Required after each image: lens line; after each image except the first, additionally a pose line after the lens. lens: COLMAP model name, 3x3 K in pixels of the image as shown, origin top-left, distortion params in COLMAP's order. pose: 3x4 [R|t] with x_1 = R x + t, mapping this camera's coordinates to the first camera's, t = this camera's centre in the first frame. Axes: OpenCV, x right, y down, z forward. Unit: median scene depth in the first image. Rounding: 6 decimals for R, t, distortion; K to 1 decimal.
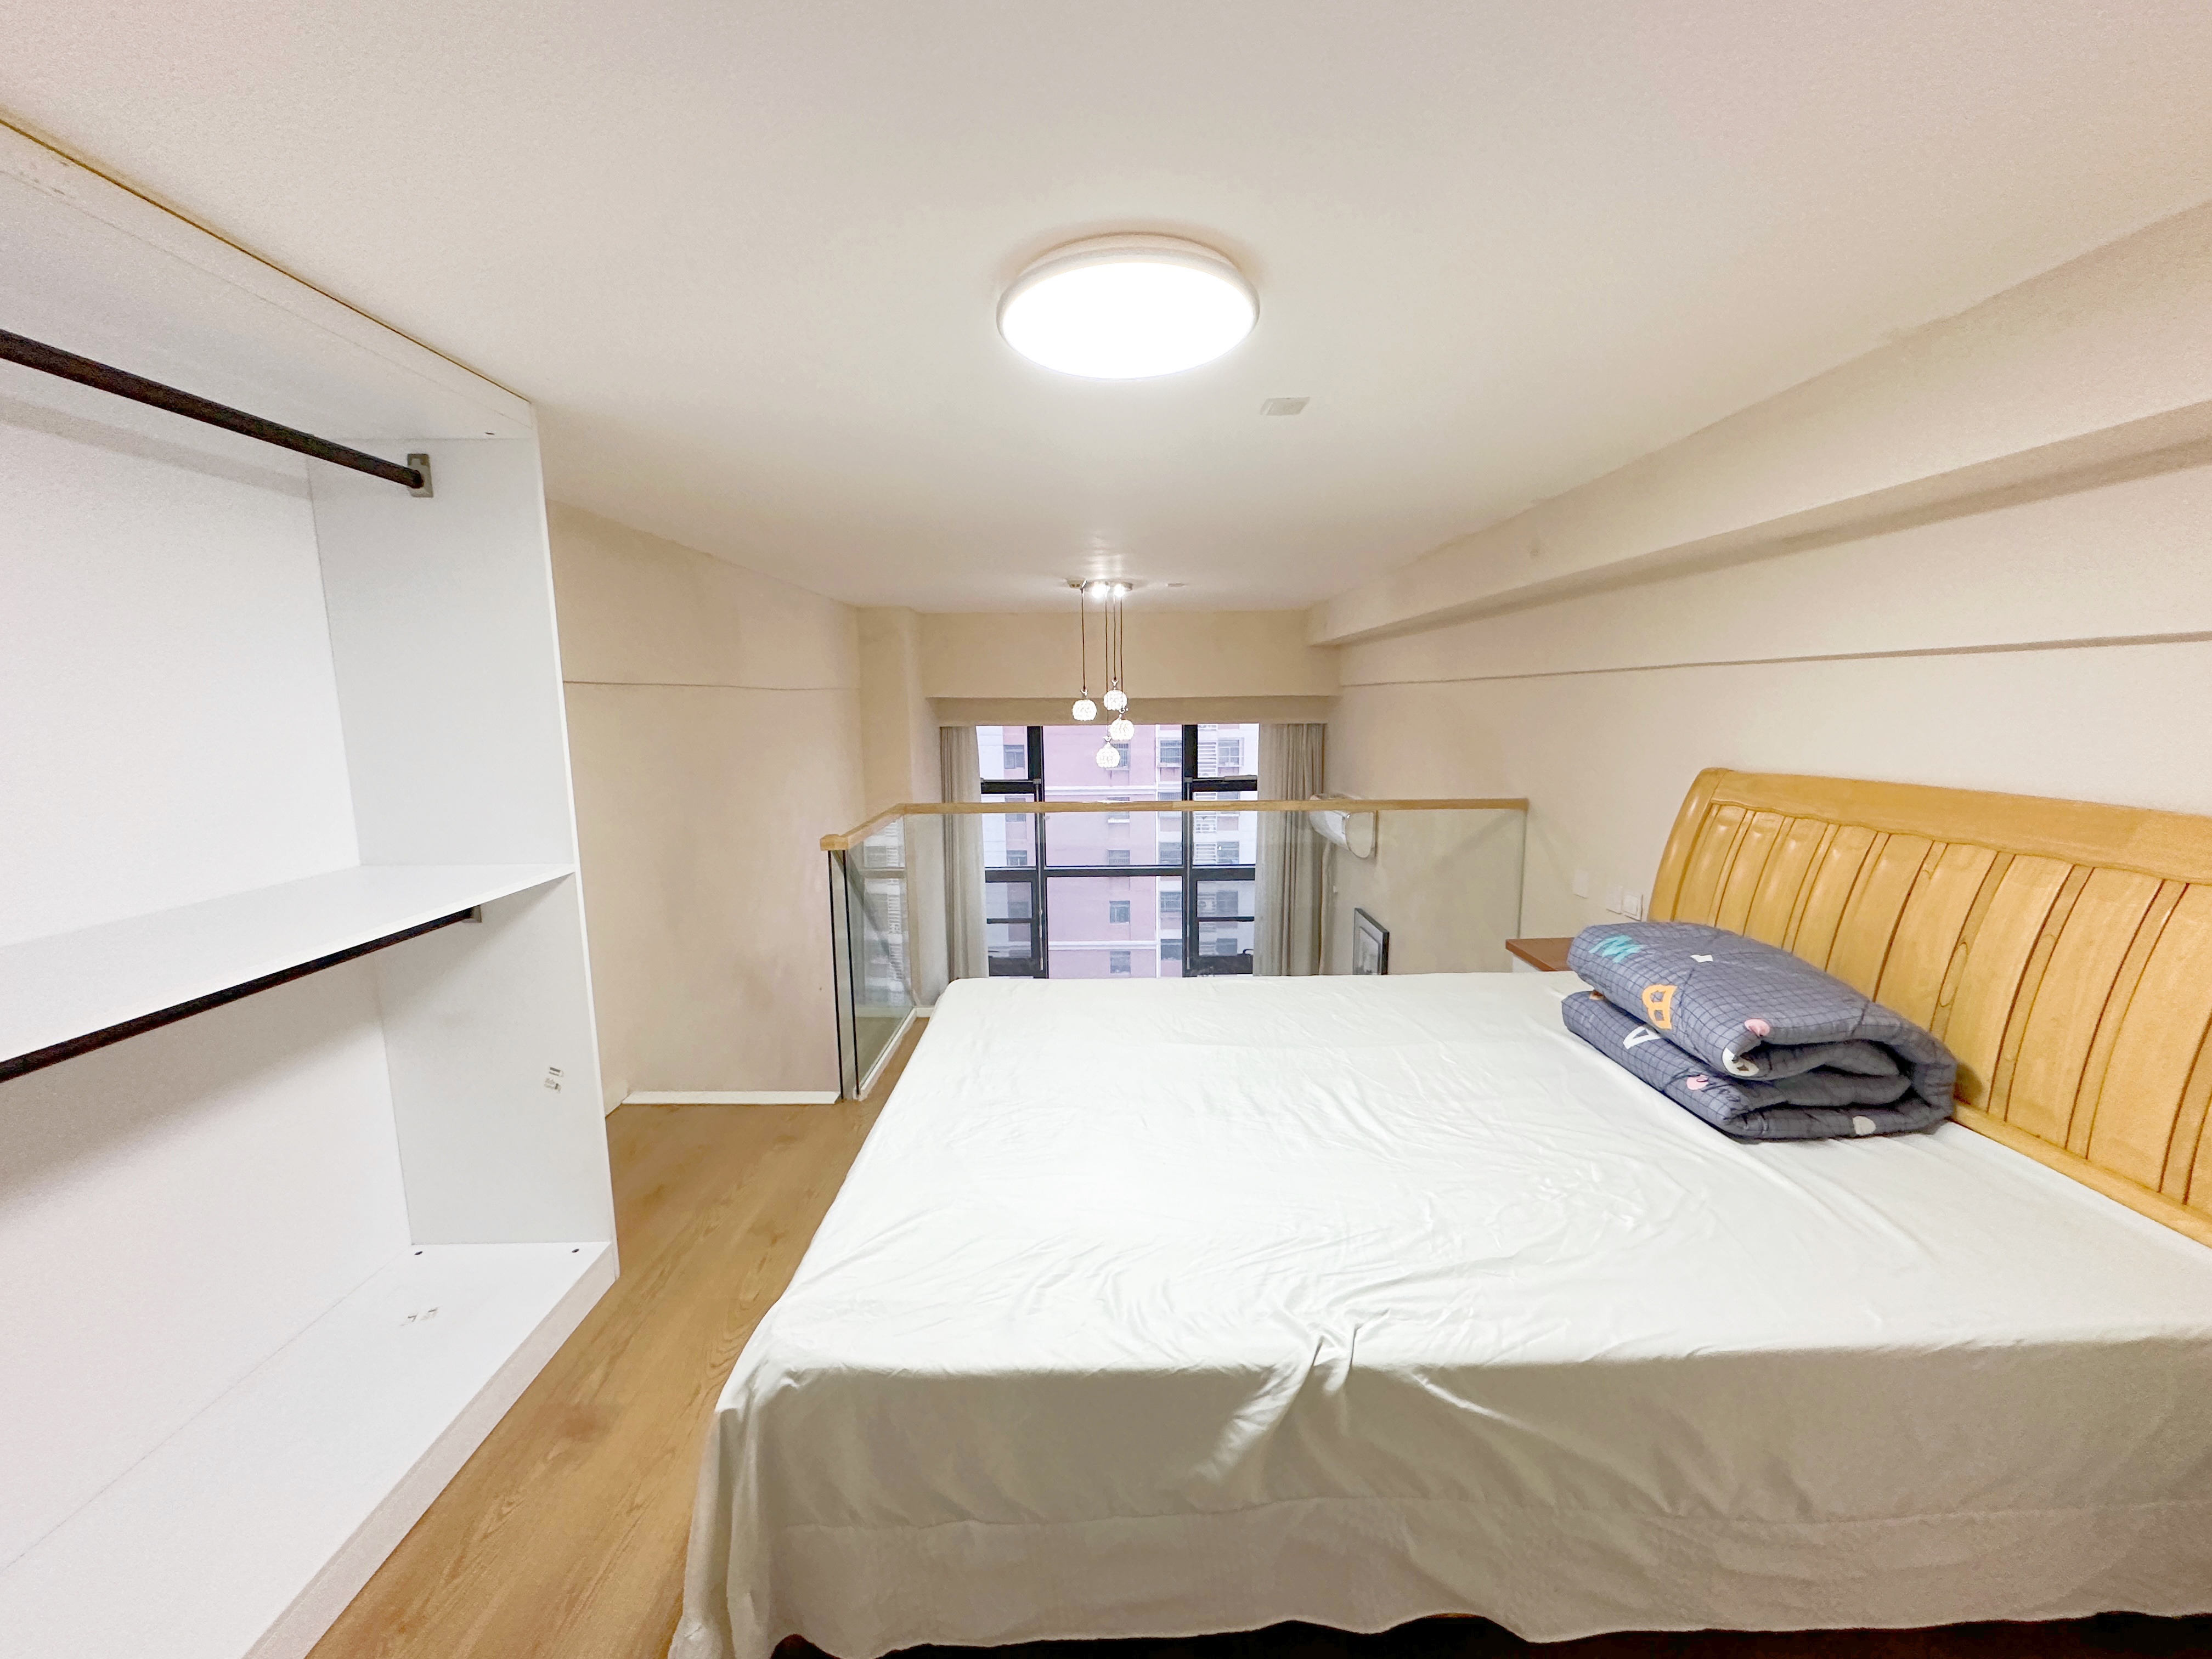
lens RADIAL K [[881.1, 0, 1106.0], [0, 881.1, 829.5], [0, 0, 1]] dist [-0.000822, 0.000363]
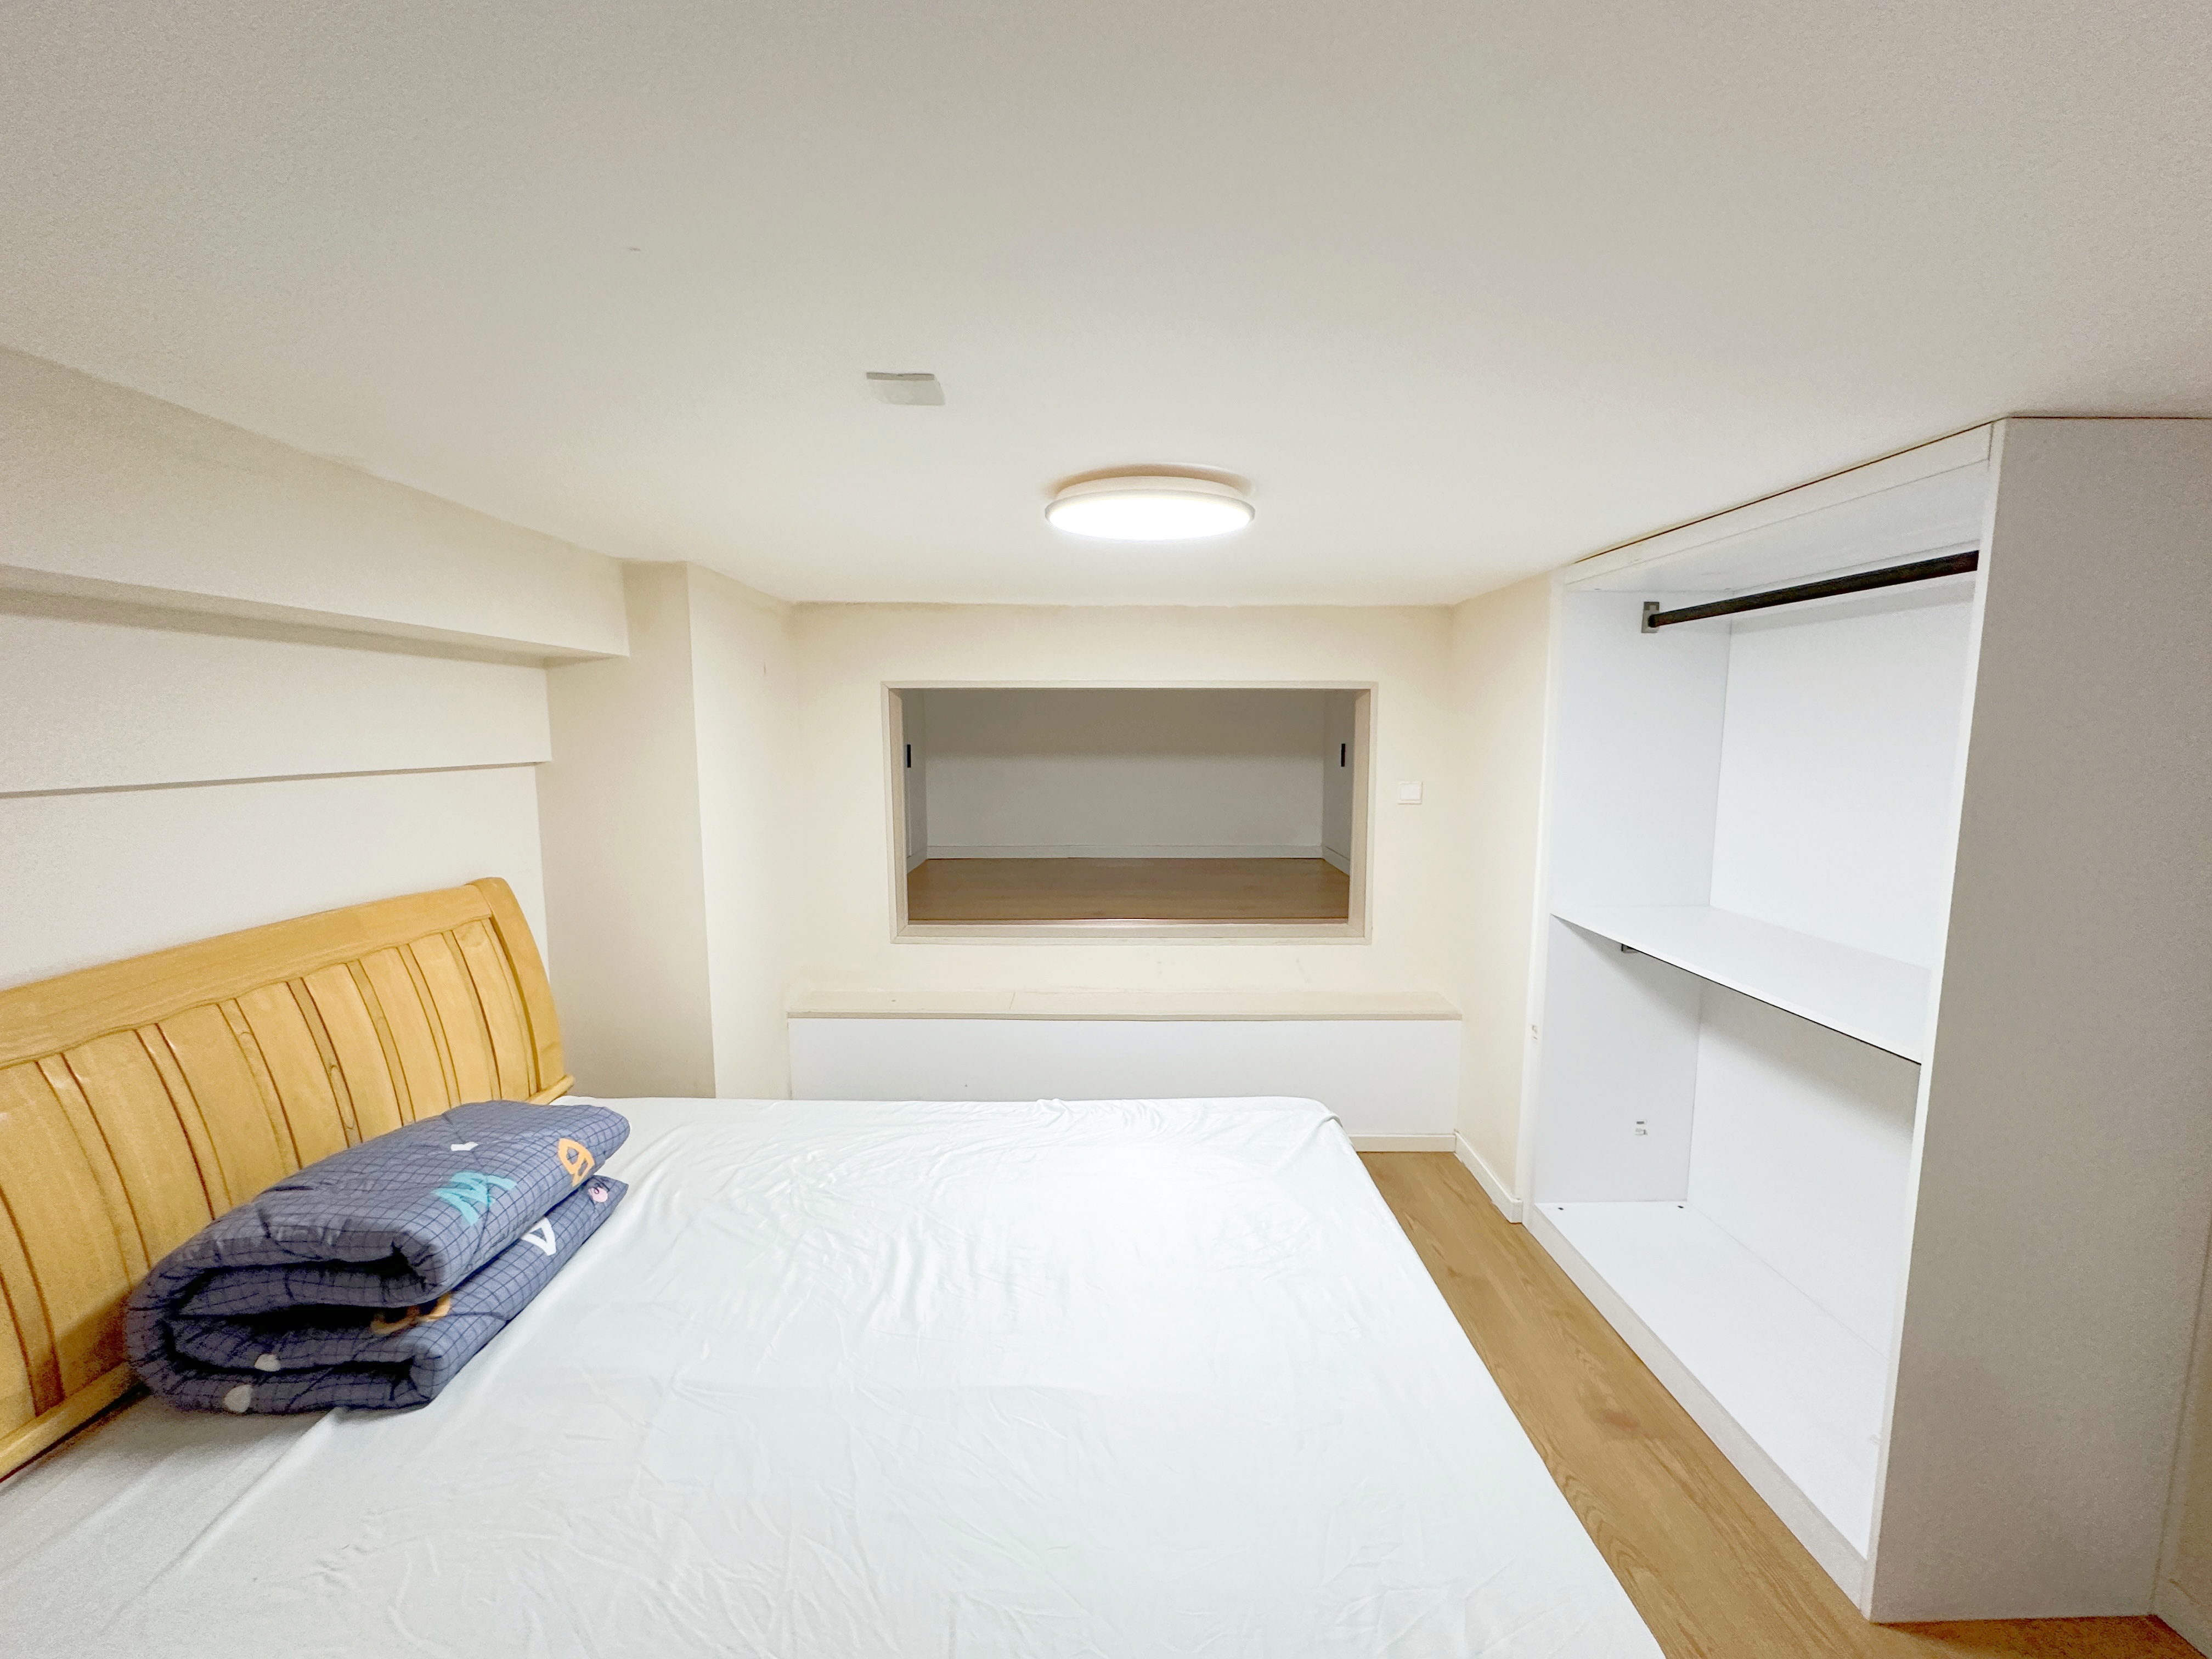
lens RADIAL K [[881.1, 0, 1106.0], [0, 881.1, 829.5], [0, 0, 1]] dist [-0.000822, 0.000363]
pose [[-0.999912, 0.013223, -0.000653, 0.070007], [0.012589, 0.964911, 0.262277, -0.365396], [0.004099, 0.262245, -0.964992, 1.779045]]
